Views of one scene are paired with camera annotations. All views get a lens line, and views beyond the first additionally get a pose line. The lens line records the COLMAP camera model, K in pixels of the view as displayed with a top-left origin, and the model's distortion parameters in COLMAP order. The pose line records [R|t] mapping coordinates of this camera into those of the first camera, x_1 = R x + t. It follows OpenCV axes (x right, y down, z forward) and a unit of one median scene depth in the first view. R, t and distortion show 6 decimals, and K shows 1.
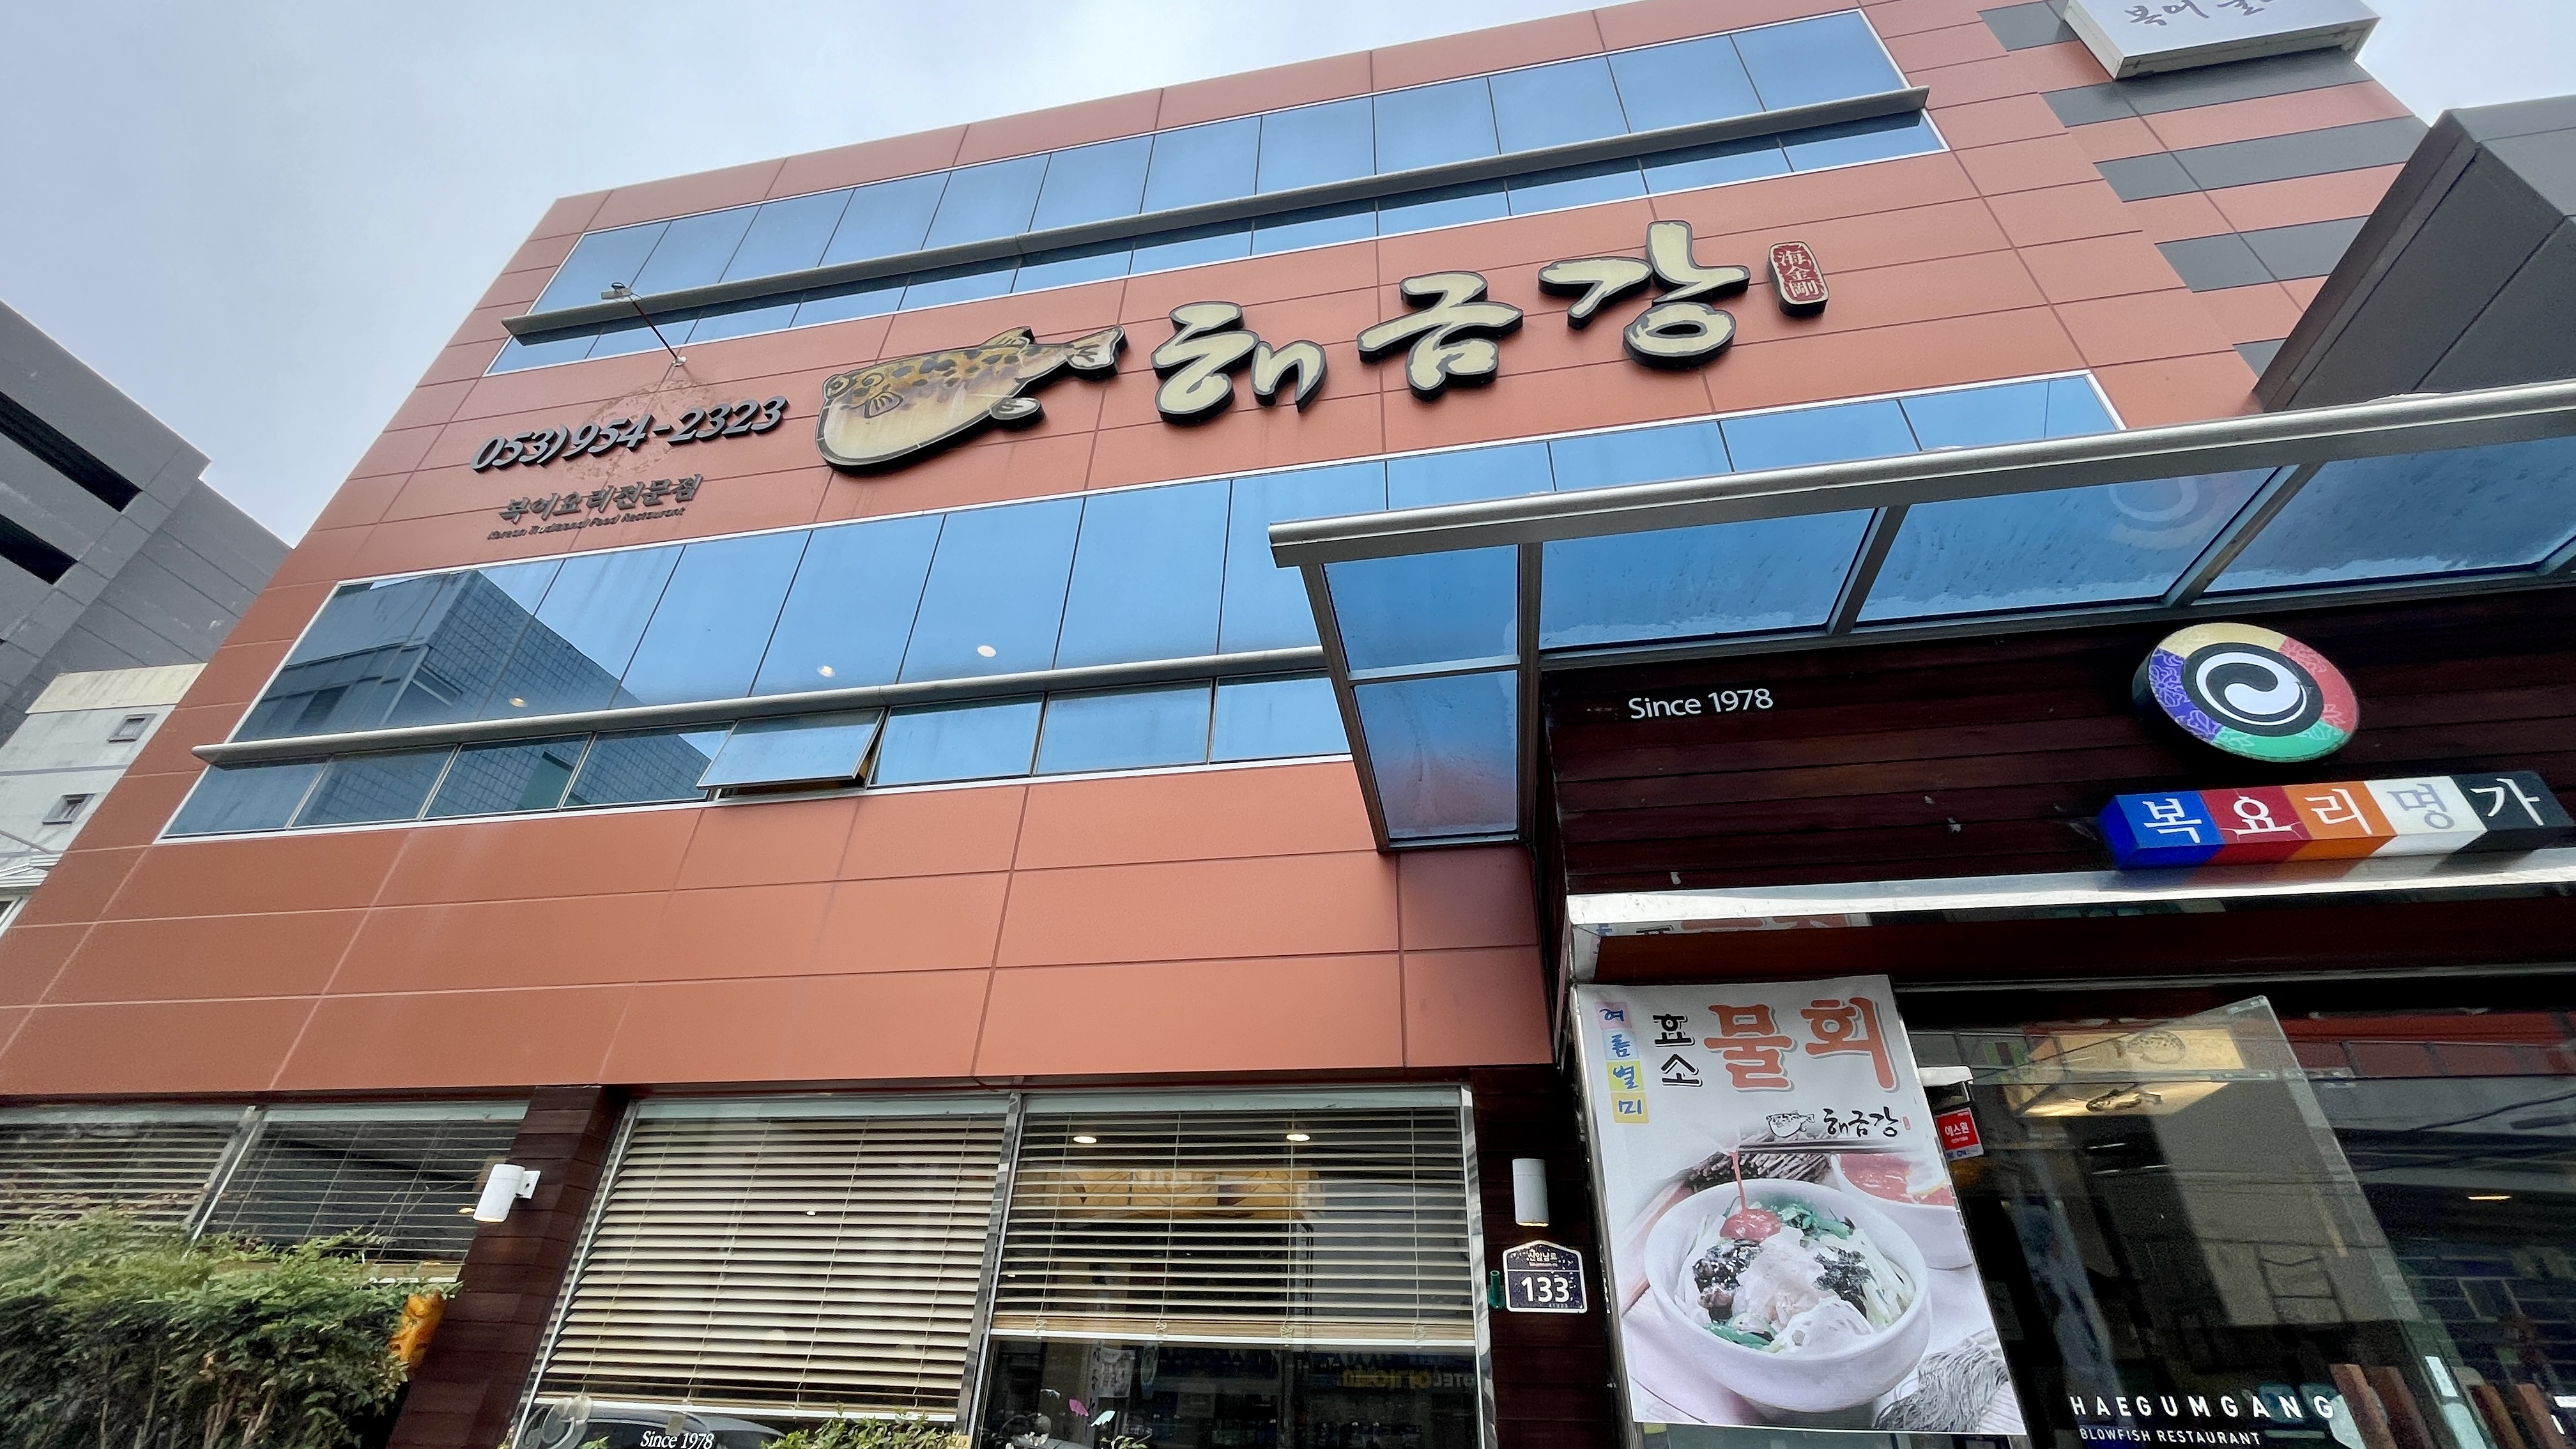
lens RADIAL K [[1040.9, 0, 1286.6], [0, 1040.9, 720.0], [0, 0, 1]] dist [-0.007155, 0.000191]
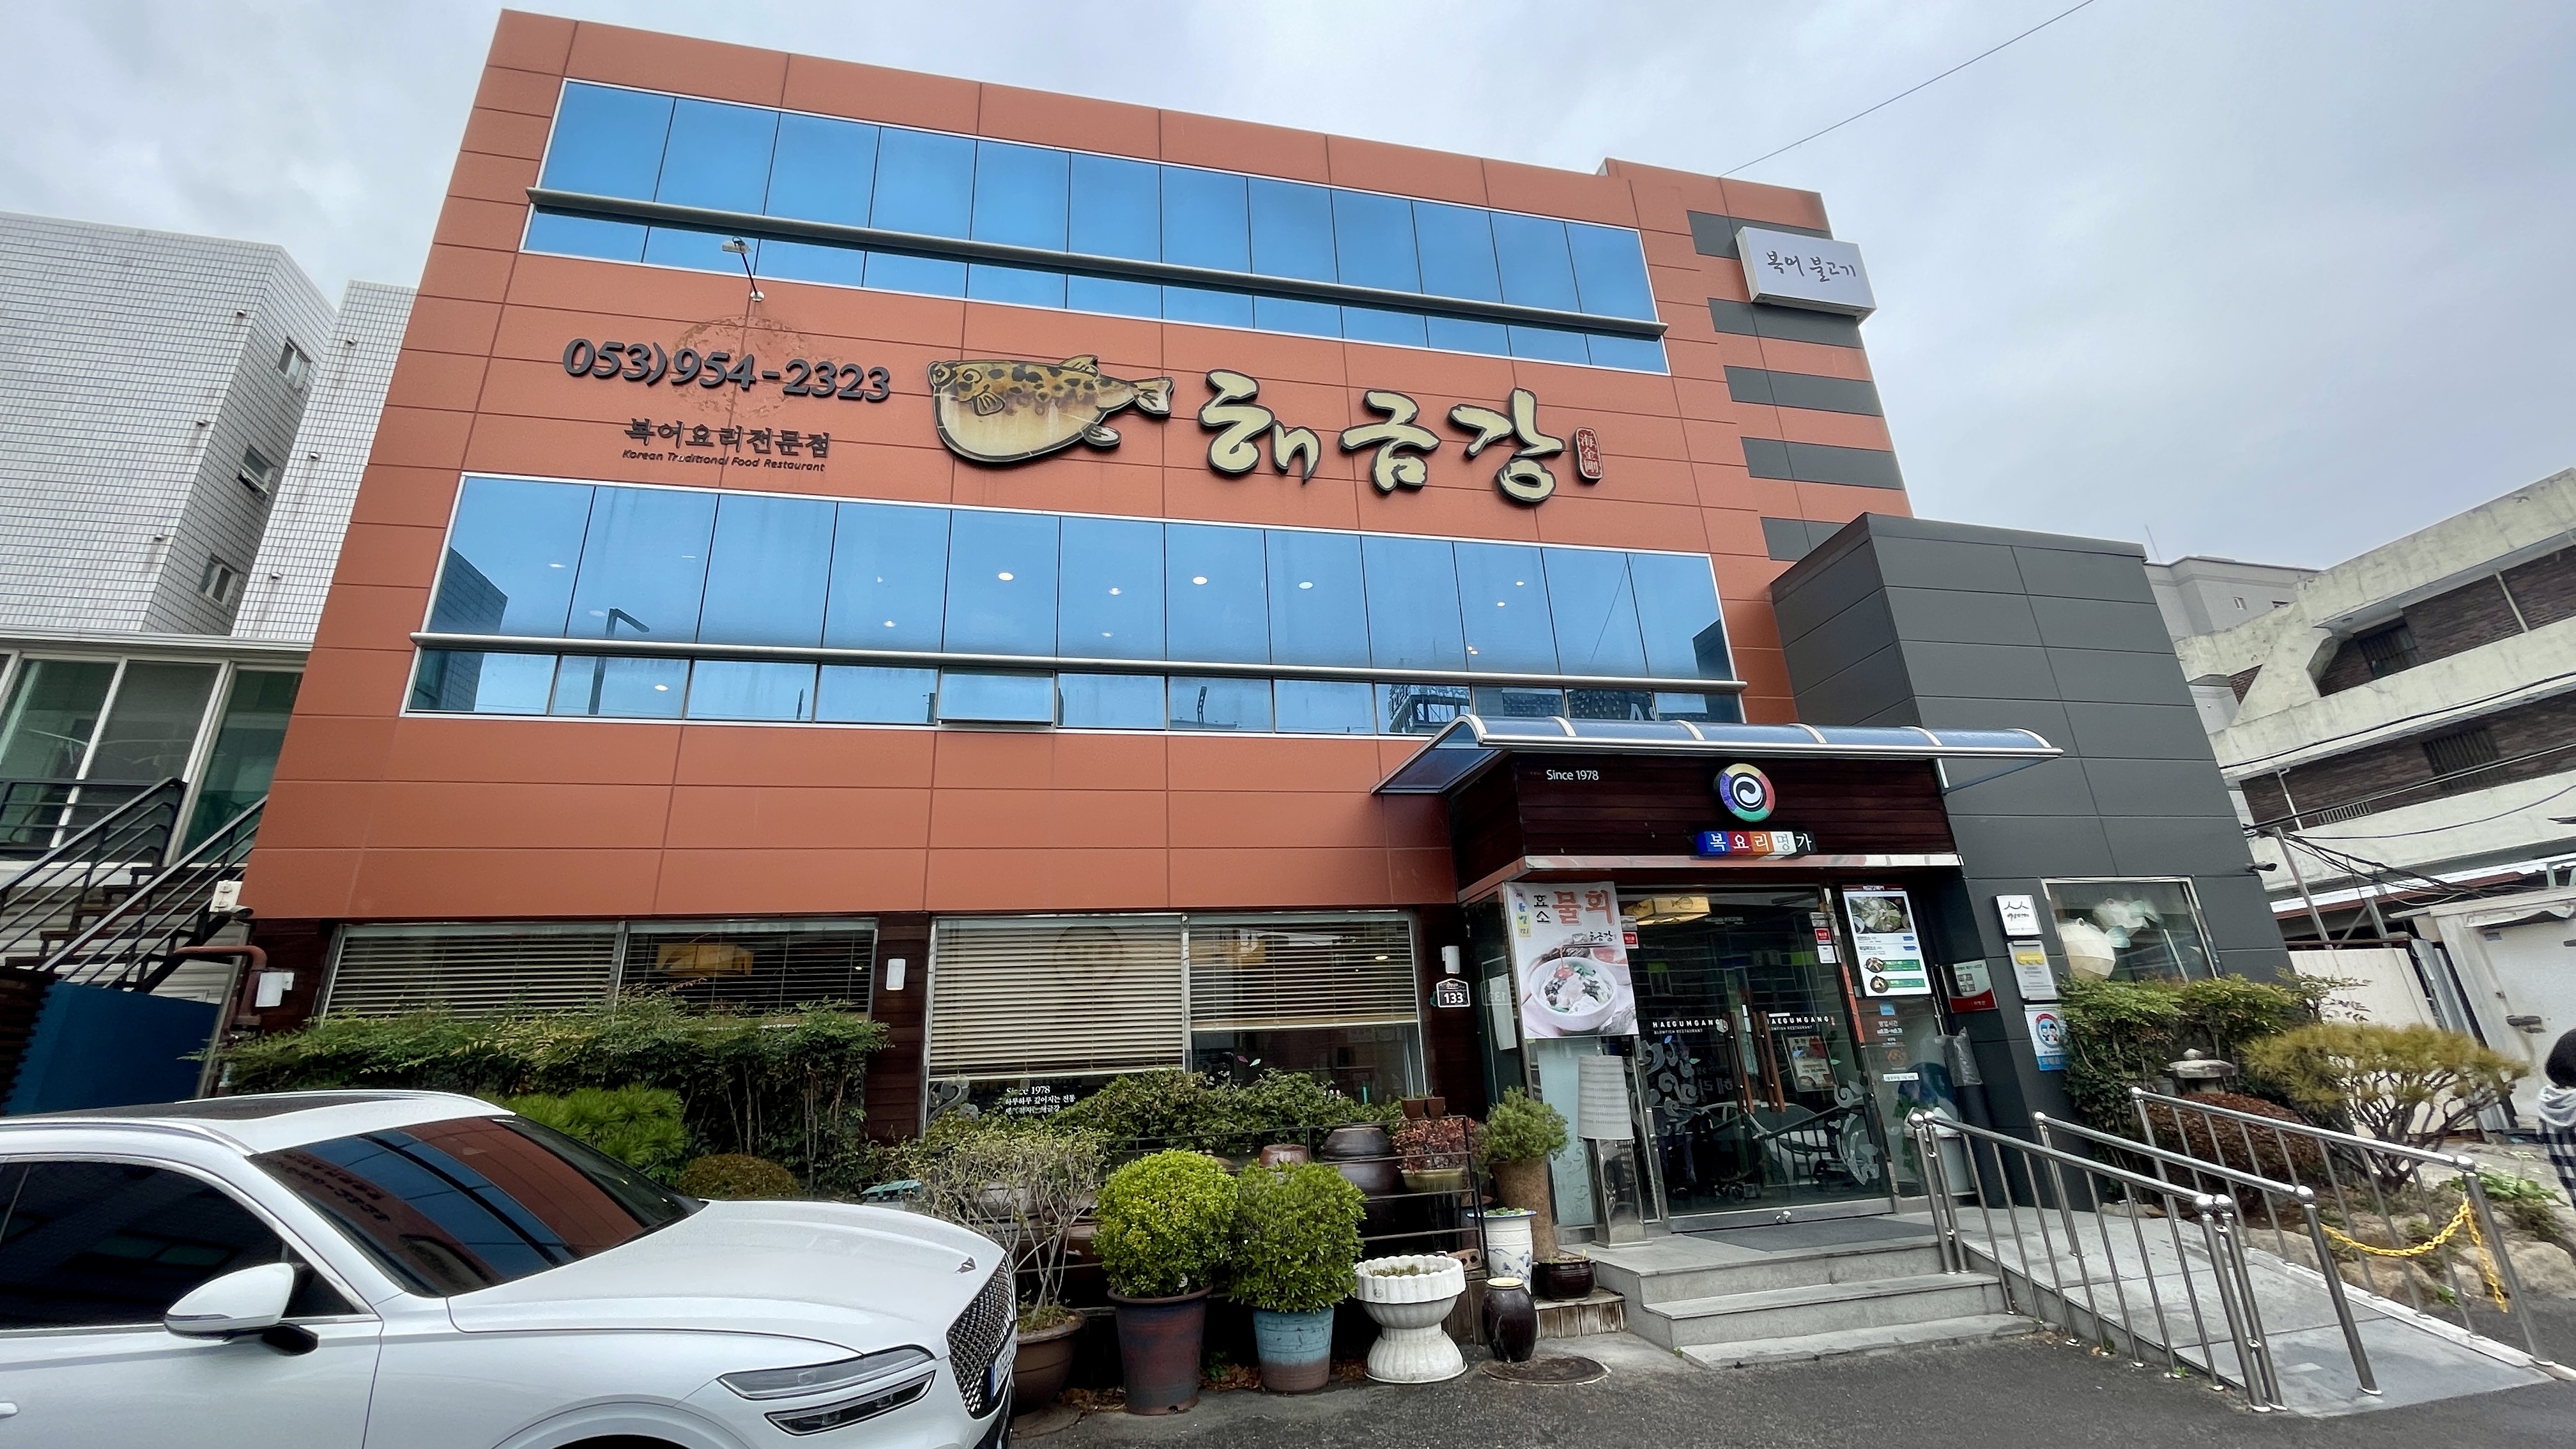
lens RADIAL K [[1040.9, 0, 1285.8], [0, 1040.9, 719.6], [0, 0, 1]] dist [-0.007155, 0.000191]
pose [[0.920611, 0.059131, 0.385979, -0.610411], [-0.148084, 0.967499, 0.204980, -0.282514], [-0.361313, -0.245864, 0.899446, -0.478648]]
